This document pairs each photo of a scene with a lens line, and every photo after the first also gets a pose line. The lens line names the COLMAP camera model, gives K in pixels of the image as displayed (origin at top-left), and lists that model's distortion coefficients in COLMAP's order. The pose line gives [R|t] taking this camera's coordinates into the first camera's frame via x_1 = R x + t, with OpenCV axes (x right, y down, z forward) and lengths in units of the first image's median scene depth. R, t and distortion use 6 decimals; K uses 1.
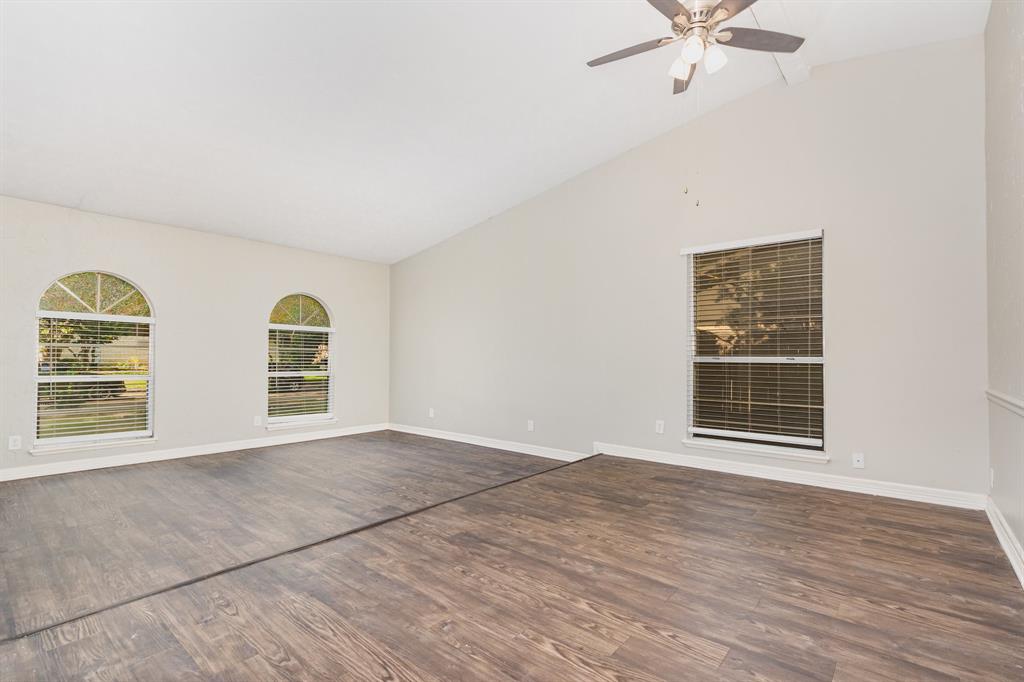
lens RADIAL K [[460.1, 0, 520.6], [0, 460.1, 341.8], [0, 0, 1]] dist [0.002273, 0.000188]
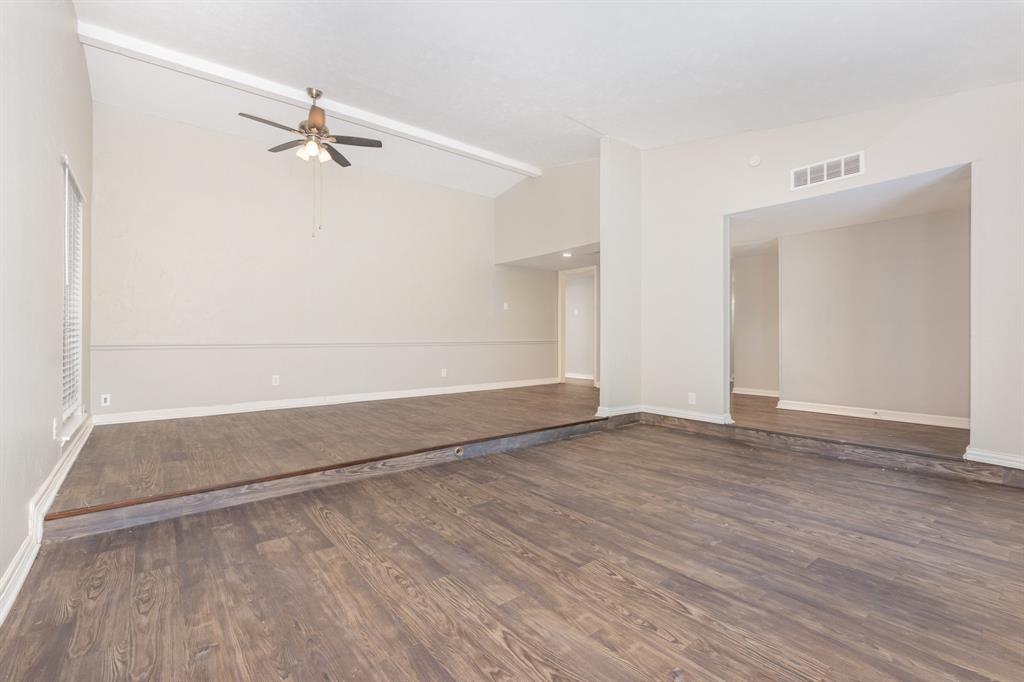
lens RADIAL K [[460.1, 0, 520.6], [0, 460.1, 341.8], [0, 0, 1]] dist [0.002273, 0.000188]
pose [[-0.981971, -0.006317, 0.188924, -0.560403], [-0.010508, 0.999720, -0.021187, 0.103402], [-0.188737, -0.022791, -0.981763, 1.981537]]
